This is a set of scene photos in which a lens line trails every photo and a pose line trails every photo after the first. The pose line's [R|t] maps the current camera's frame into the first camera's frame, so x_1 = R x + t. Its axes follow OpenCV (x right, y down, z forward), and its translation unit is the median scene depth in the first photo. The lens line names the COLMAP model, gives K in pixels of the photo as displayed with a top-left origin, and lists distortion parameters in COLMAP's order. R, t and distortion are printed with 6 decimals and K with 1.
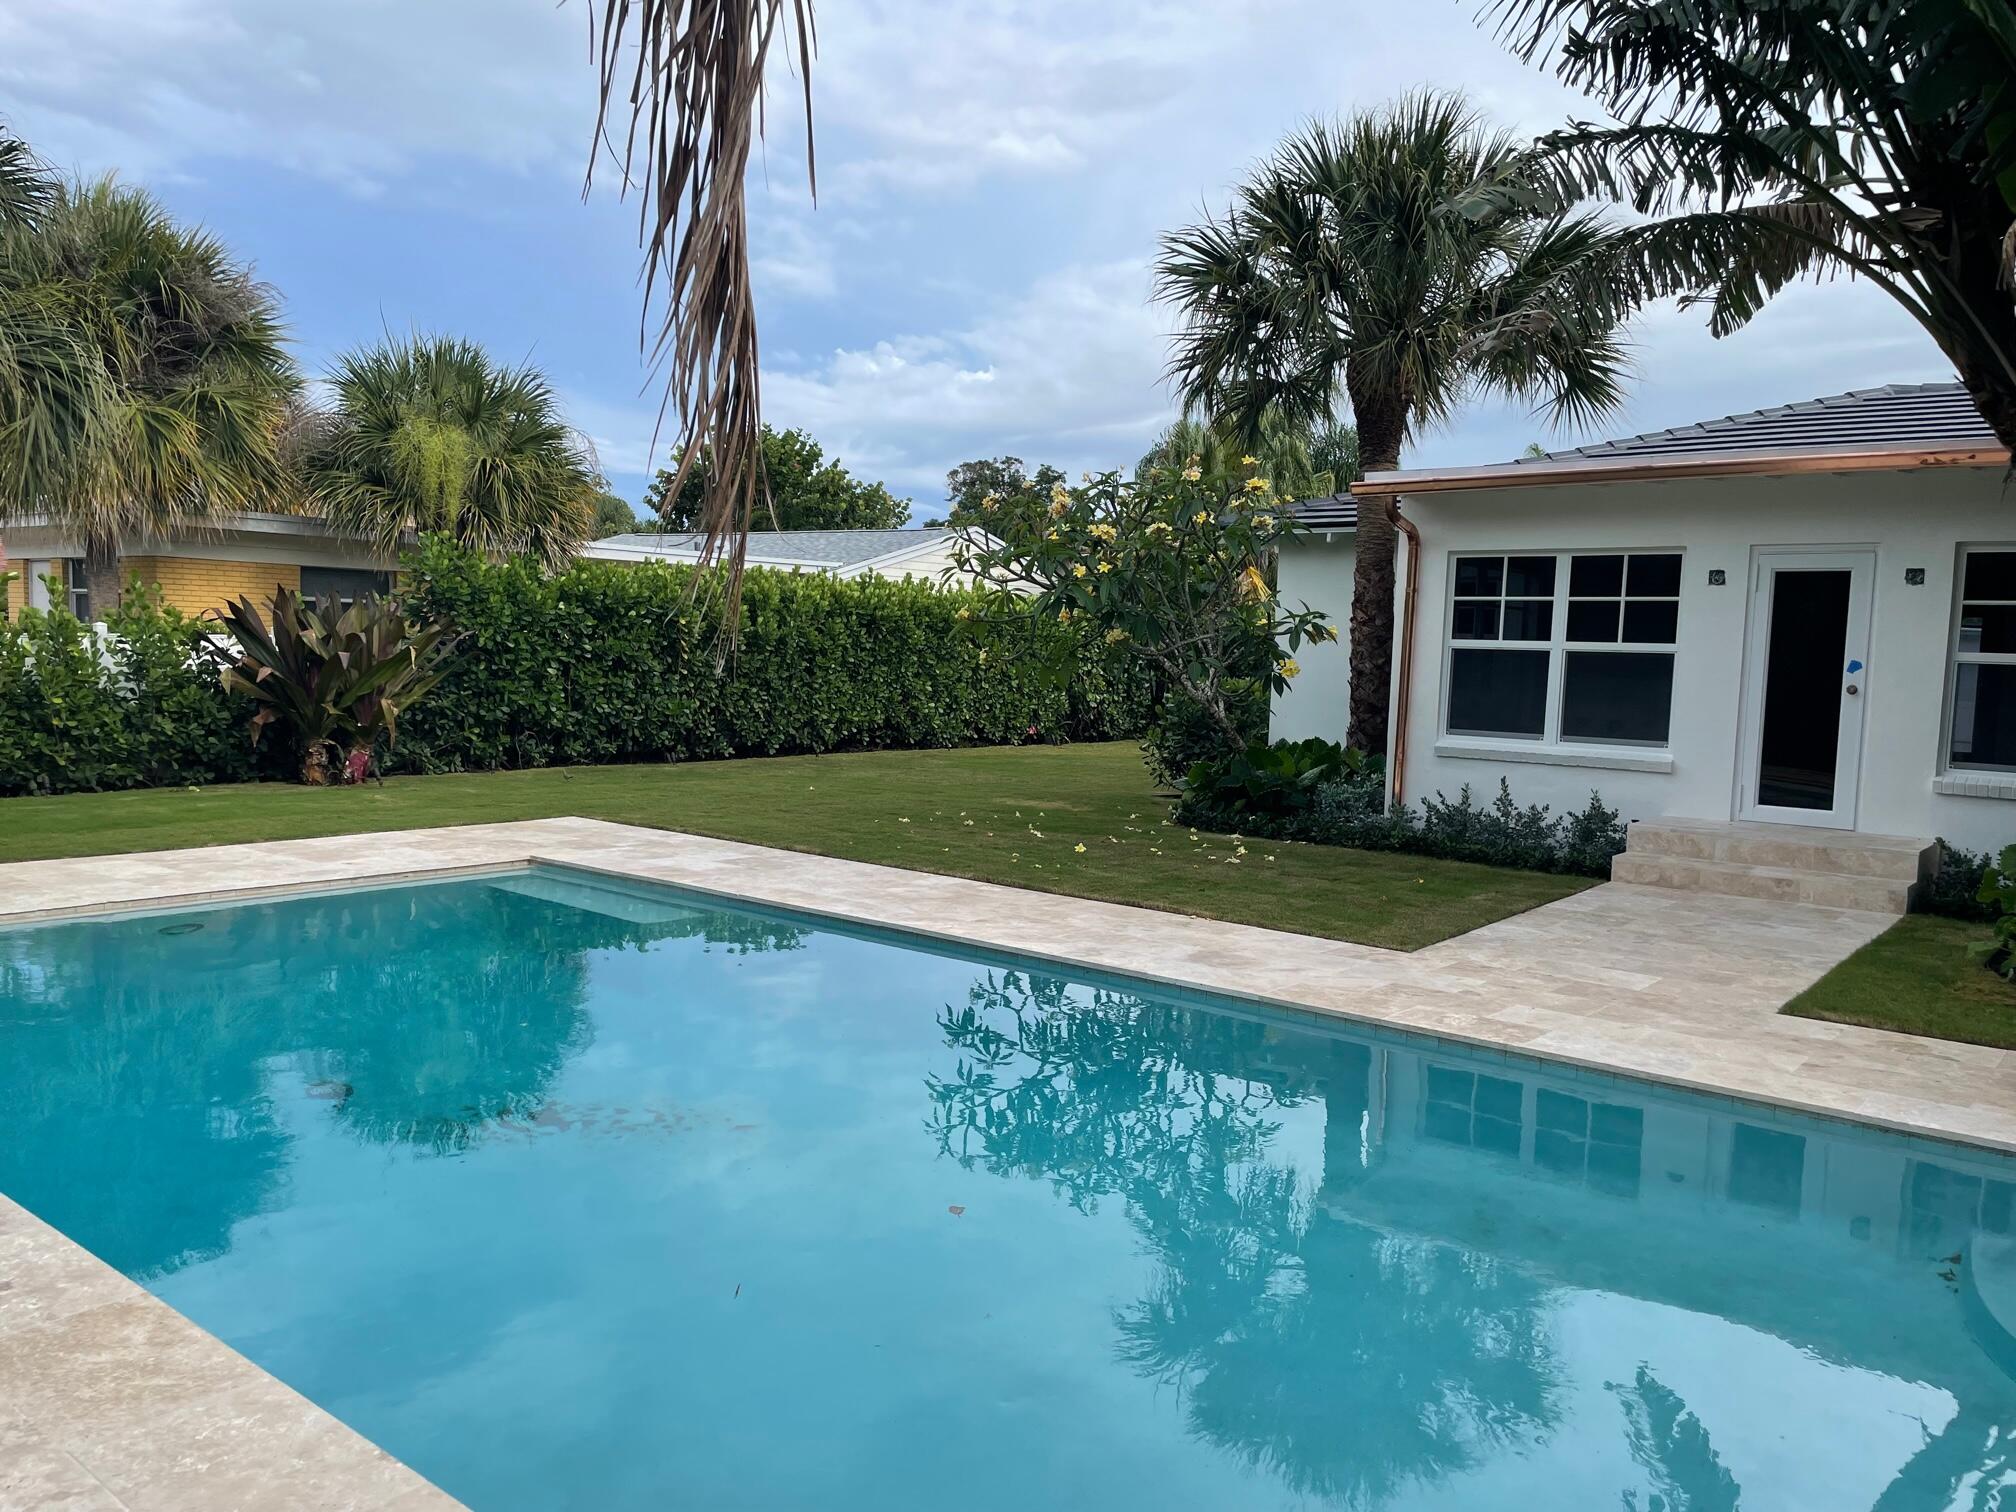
lens RADIAL K [[1508.2, 0, 993.0], [0, 1508.2, 759.3], [0, 0, 1]] dist [0.095910, -0.115672]
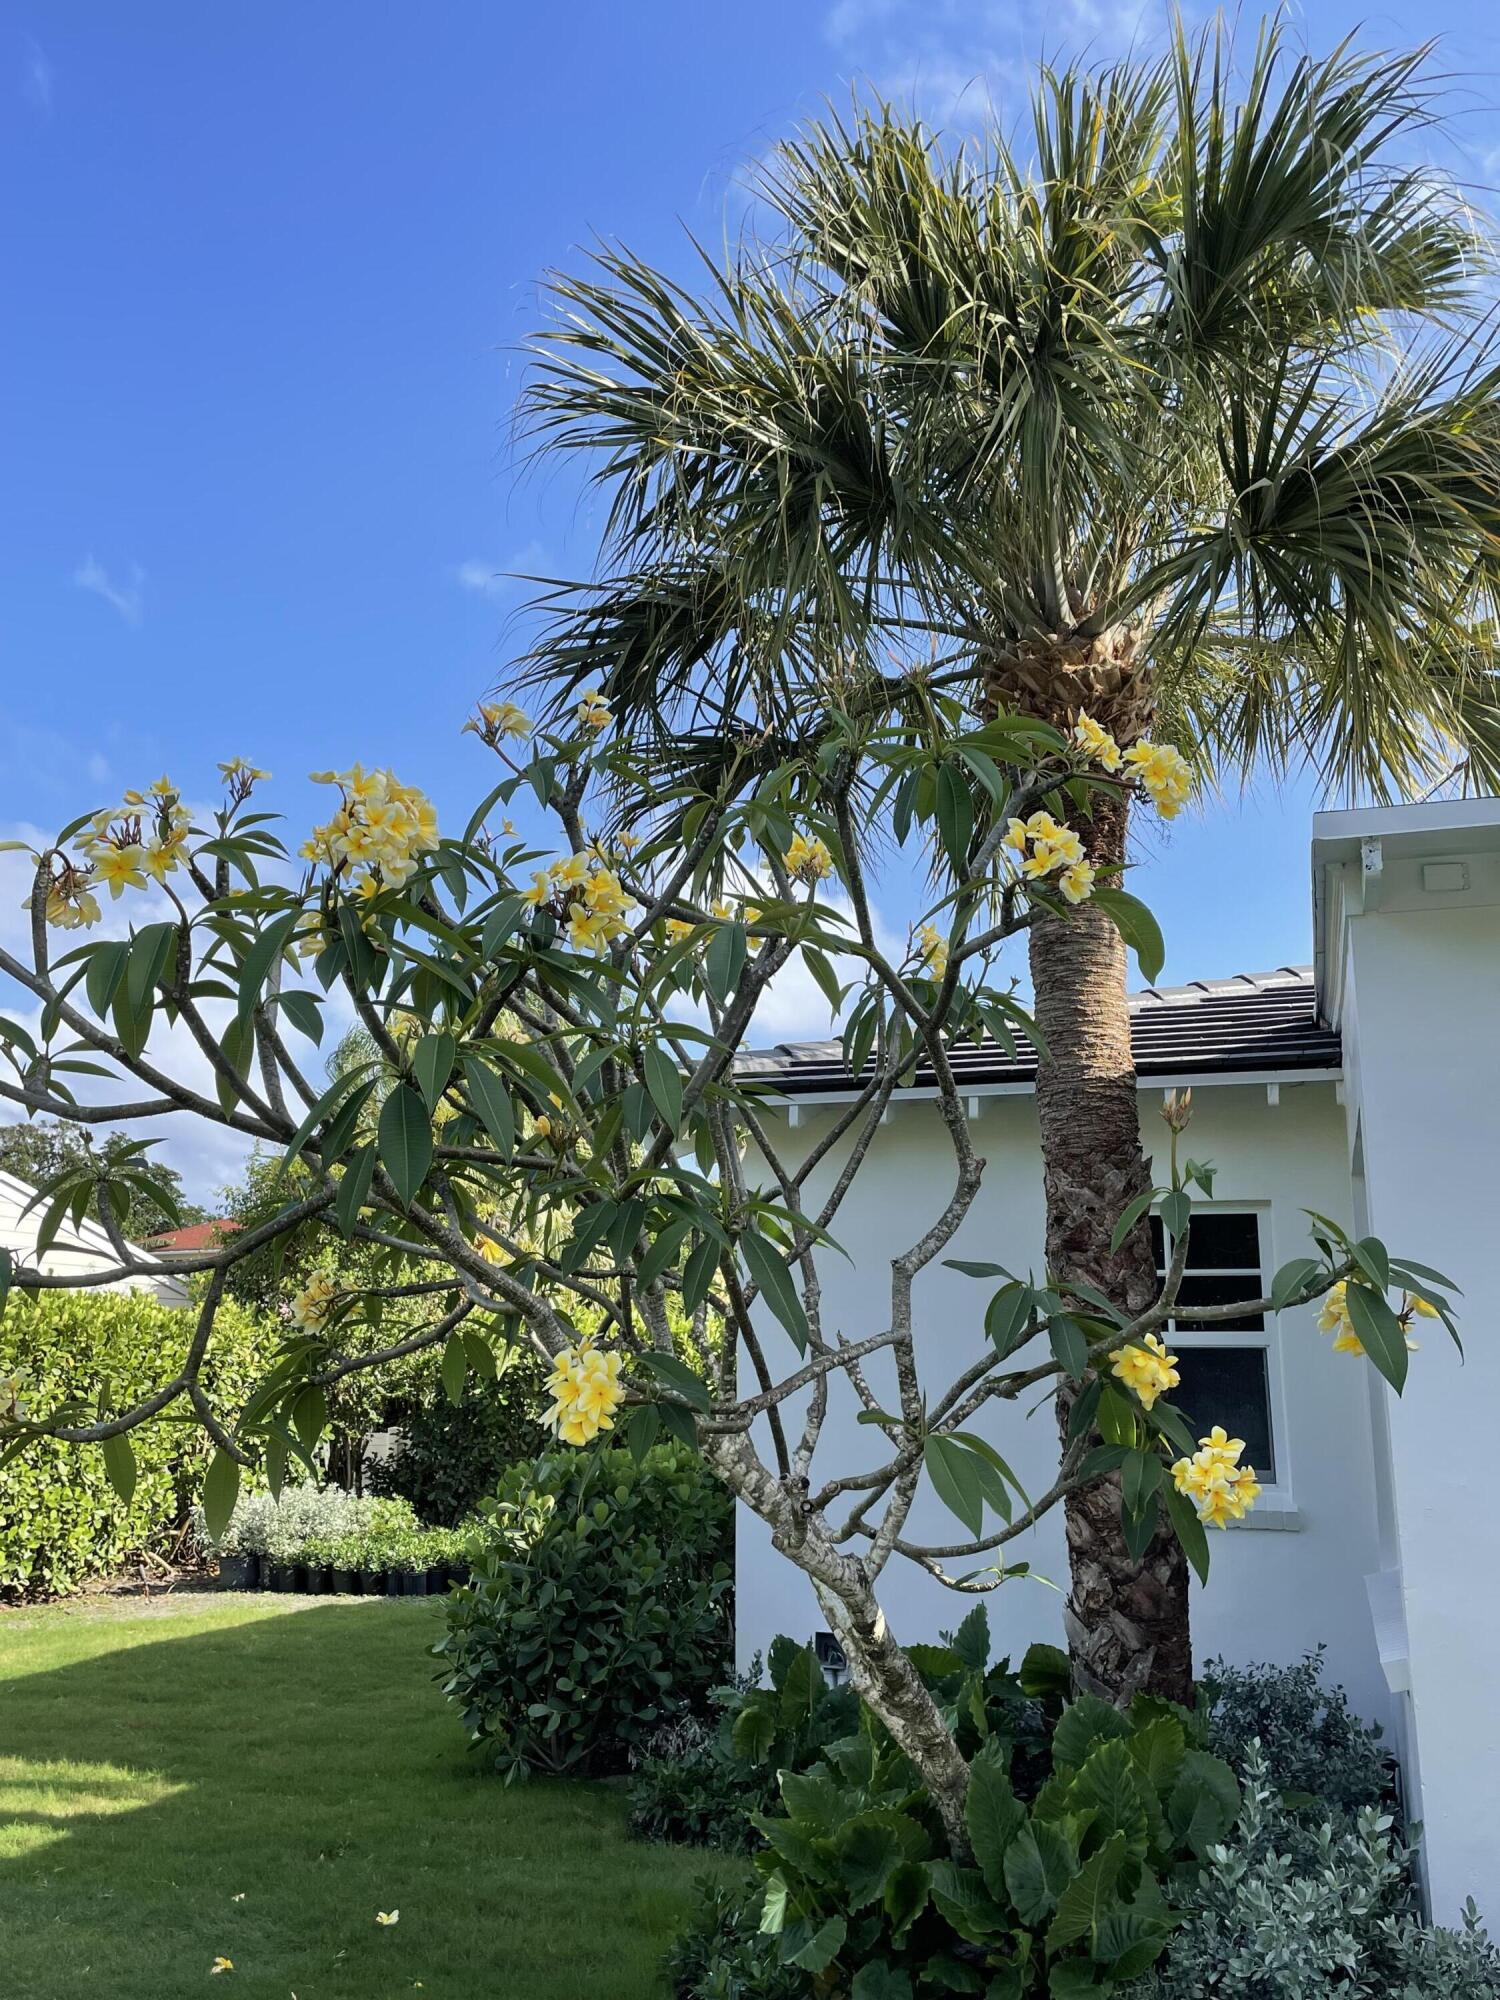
lens RADIAL K [[1731.1, 0, 753.0], [0, 1731.1, 998.4], [0, 0, 1]] dist [0.048898, -0.004827]
pose [[0.926133, 0.042919, 0.374746, 0.005228], [0.060973, 0.963405, -0.261024, -0.062835], [-0.372235, 0.264592, 0.889625, 0.723889]]
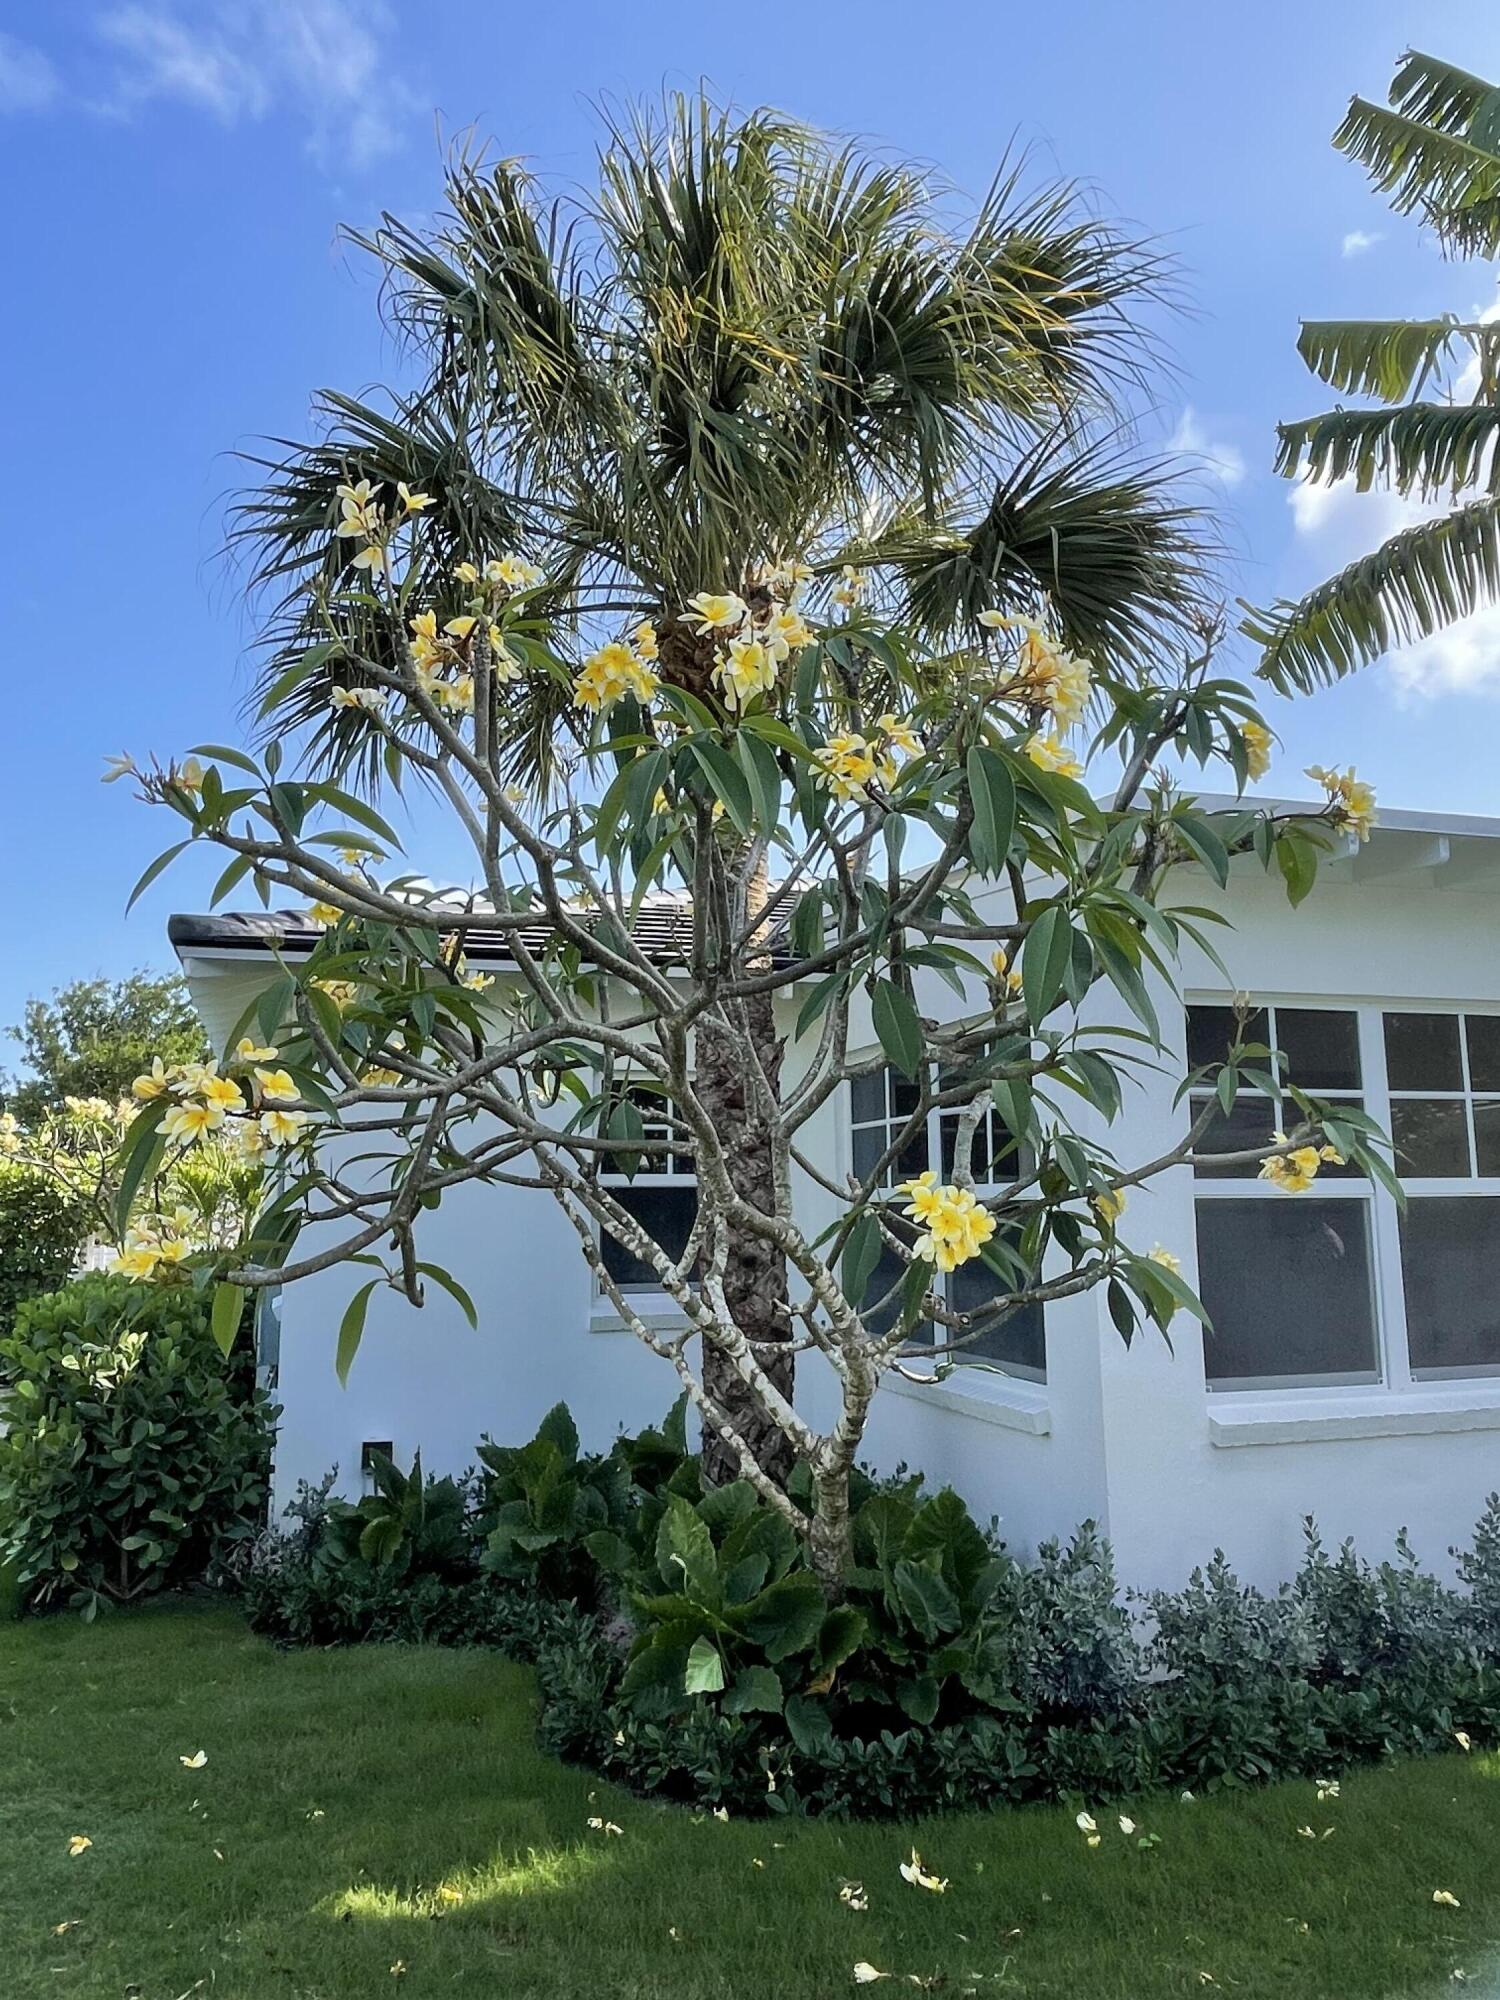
lens RADIAL K [[1413.0, 0, 748.6], [0, 1413.0, 1004.3], [0, 0, 1]] dist [-0.006871, 0.000099]
pose [[0.545661, 0.077789, 0.834387, -0.128817], [0.087947, 0.984868, -0.149332, -0.079511], [-0.833378, 0.154867, 0.530563, 0.883492]]
